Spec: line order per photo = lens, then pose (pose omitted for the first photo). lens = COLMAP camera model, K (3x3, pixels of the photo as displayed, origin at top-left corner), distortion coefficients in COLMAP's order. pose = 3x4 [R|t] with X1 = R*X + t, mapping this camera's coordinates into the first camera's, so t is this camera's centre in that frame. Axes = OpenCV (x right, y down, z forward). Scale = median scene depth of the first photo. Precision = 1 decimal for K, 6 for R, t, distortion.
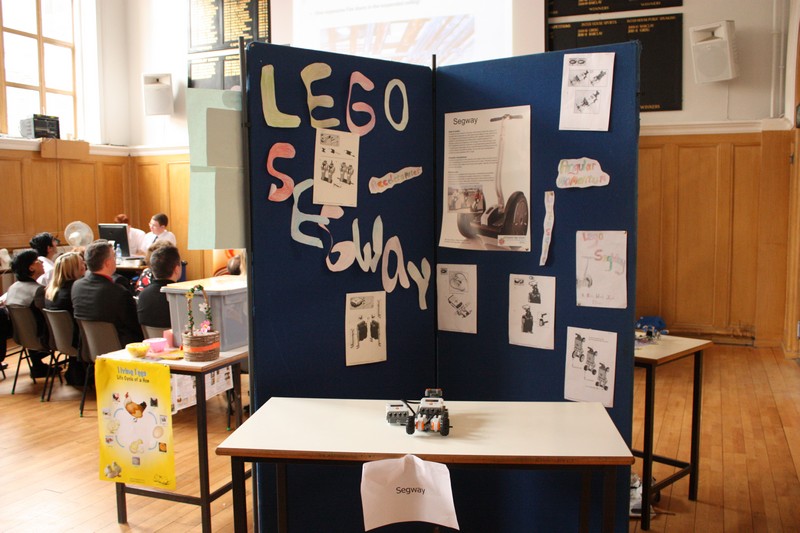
lens RADIAL K [[763.8, 0, 400.0], [0, 763.8, 266.5], [0, 0, 1]] dist [-0.083672, 0.000292]
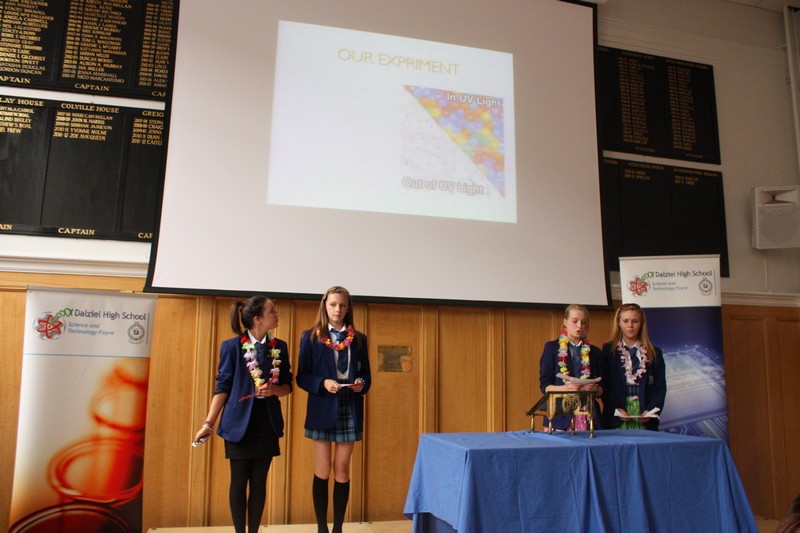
lens RADIAL K [[664.0, 0, 402.9], [0, 664.0, 267.8], [0, 0, 1]] dist [-0.161776, 0.149471]
pose [[0.789685, 0.113174, 0.602983, -0.370655], [0.032073, 0.973879, -0.224791, -0.059577], [-0.612673, 0.196854, 0.765428, 0.634840]]
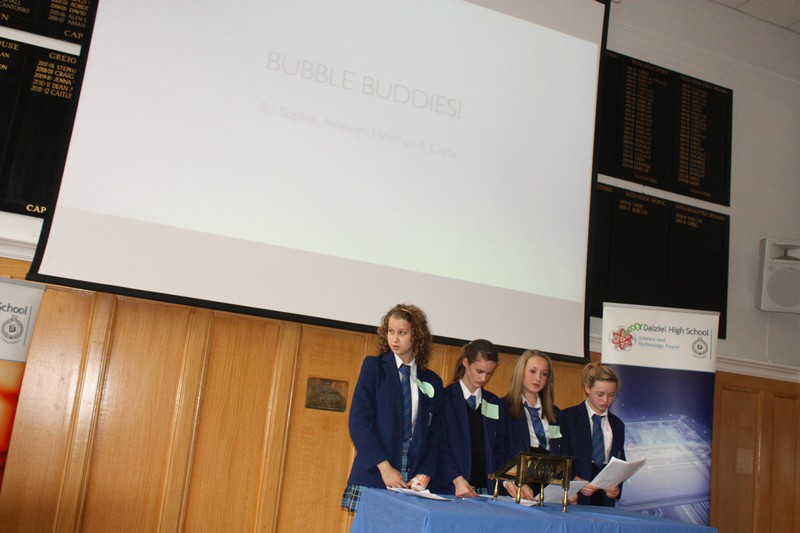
lens RADIAL K [[827.2, 0, 400.0], [0, 827.2, 266.5], [0, 0, 1]] dist [-0.125007, 0.156712]
pose [[0.704234, 0.214441, 0.676809, -0.404647], [-0.055974, 0.967097, -0.248175, -0.057176], [-0.707758, 0.136890, 0.693065, 0.637197]]
